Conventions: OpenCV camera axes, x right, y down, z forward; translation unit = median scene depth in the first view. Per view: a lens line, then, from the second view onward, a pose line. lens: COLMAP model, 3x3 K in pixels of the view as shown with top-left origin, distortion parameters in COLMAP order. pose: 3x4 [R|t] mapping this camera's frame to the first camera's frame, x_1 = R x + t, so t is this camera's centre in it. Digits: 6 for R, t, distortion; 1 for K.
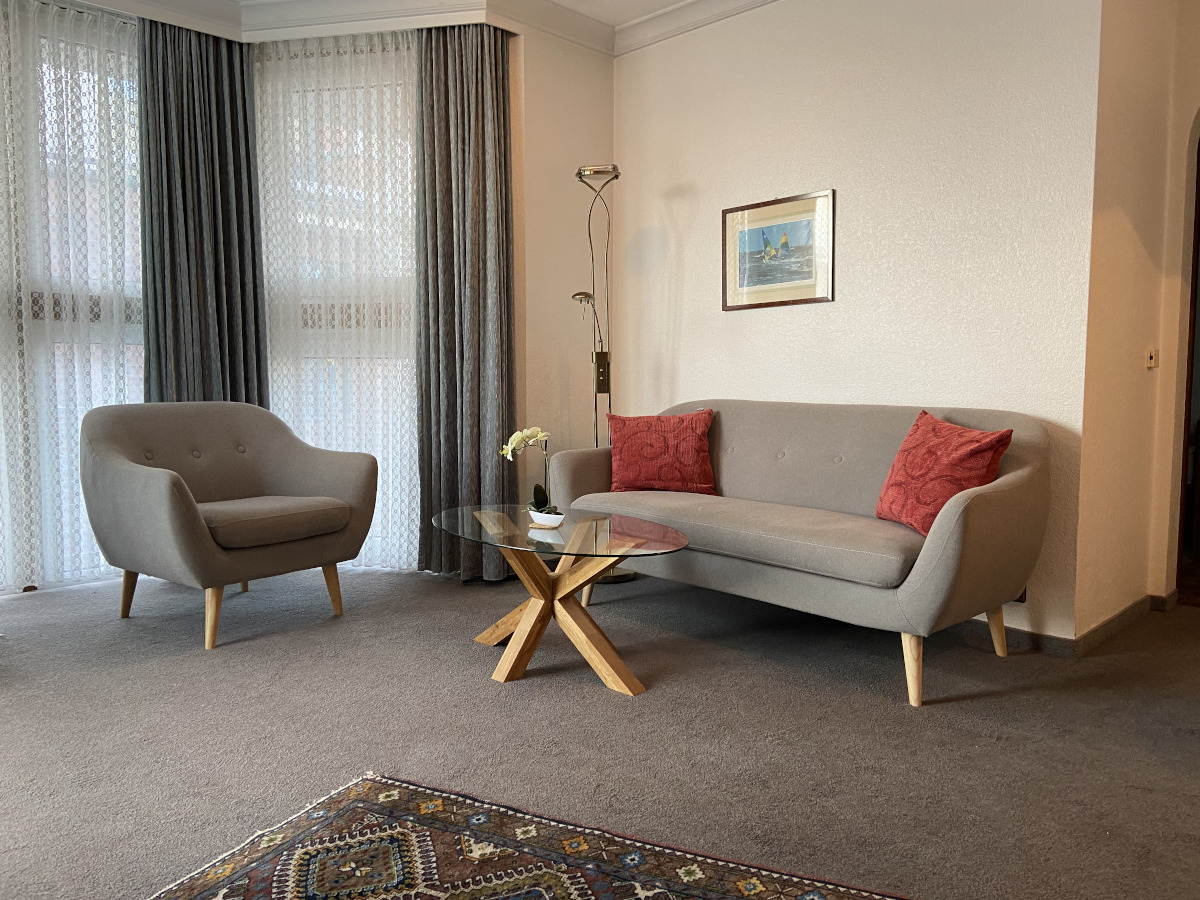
lens RADIAL K [[897.5, 0, 599.4], [0, 897.5, 435.5], [0, 0, 1]] dist [0.067272, -0.064064]
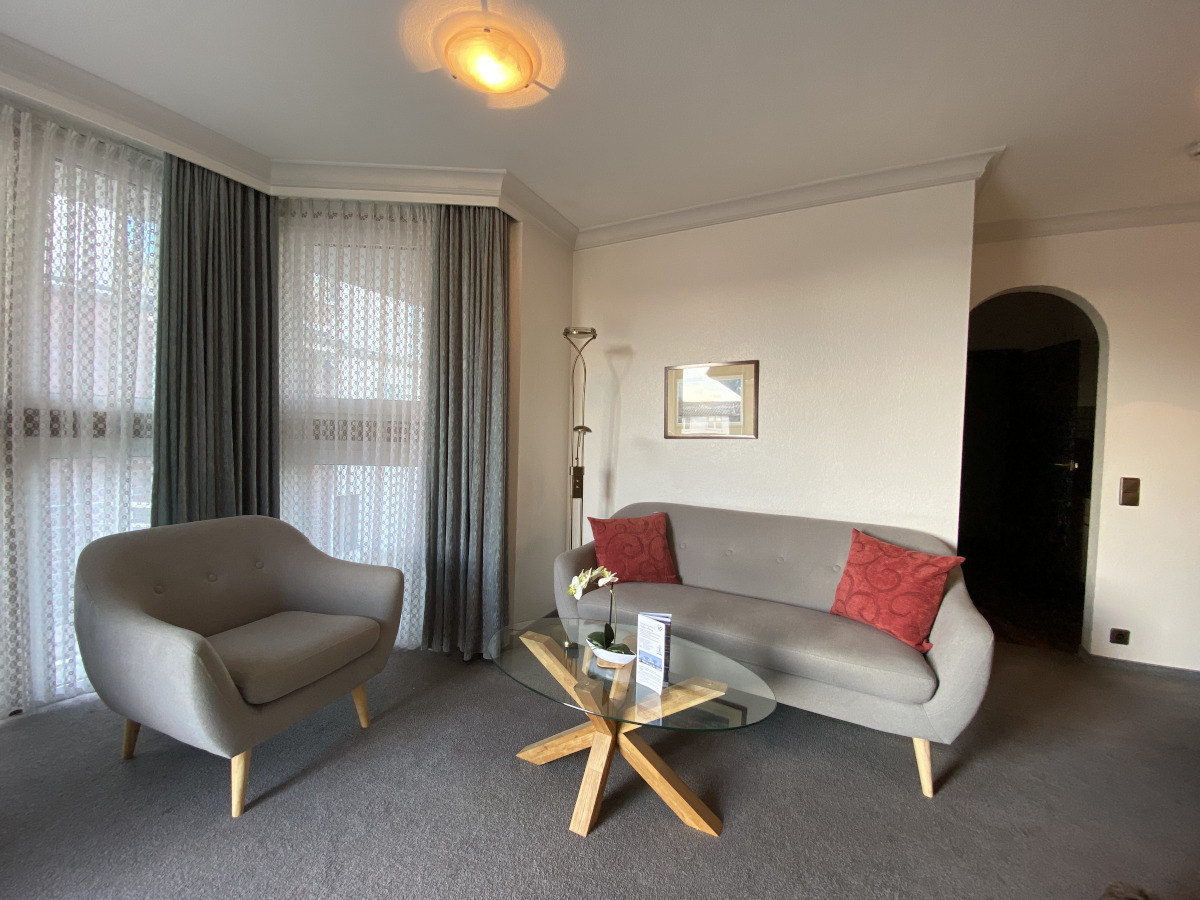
lens RADIAL K [[481.7, 0, 596.2], [0, 481.7, 450.4], [0, 0, 1]] dist [0.017991, -0.018215]
pose [[0.957131, 0.013908, 0.289322, -0.179871], [-0.002073, 0.999150, -0.041171, -0.091562], [-0.289649, 0.038806, 0.956346, 0.330600]]
